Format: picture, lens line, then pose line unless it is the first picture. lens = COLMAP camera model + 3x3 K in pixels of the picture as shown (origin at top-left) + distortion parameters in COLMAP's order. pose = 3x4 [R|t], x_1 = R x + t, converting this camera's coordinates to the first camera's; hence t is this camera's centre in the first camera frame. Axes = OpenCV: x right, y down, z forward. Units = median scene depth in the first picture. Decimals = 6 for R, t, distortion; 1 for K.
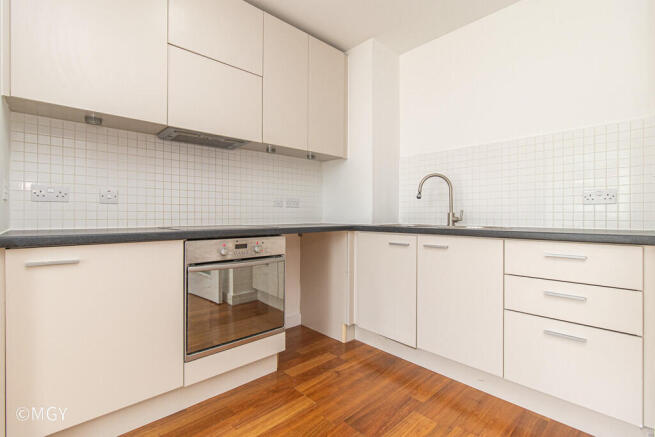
lens RADIAL K [[302.7, 0, 337.6], [0, 302.7, 216.9], [0, 0, 1]] dist [0.000484, 0.000094]
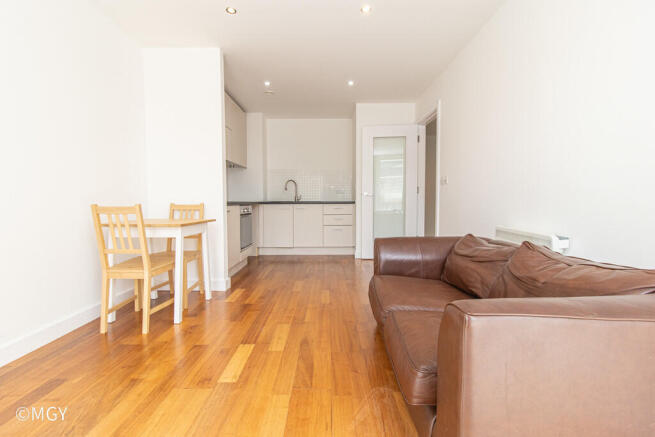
lens RADIAL K [[302.7, 0, 337.6], [0, 302.7, 216.9], [0, 0, 1]] dist [0.000484, 0.000094]
pose [[0.661393, -0.041782, 0.748875, -1.266451], [0.003886, 0.998625, 0.052284, 0.029441], [-0.750029, -0.031670, 0.660646, -0.900045]]
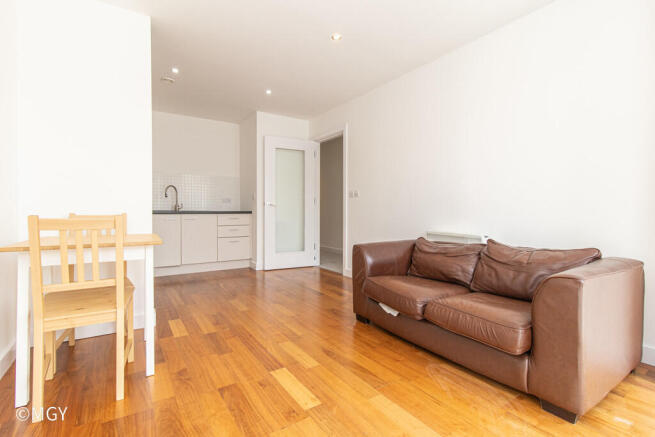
lens RADIAL K [[302.7, 0, 337.6], [0, 302.7, 216.9], [0, 0, 1]] dist [0.000484, 0.000094]
pose [[0.133837, -0.020052, 0.990800, -1.557574], [-0.001943, 0.999788, 0.020497, 0.027442], [-0.991001, -0.004669, 0.133770, -0.387799]]
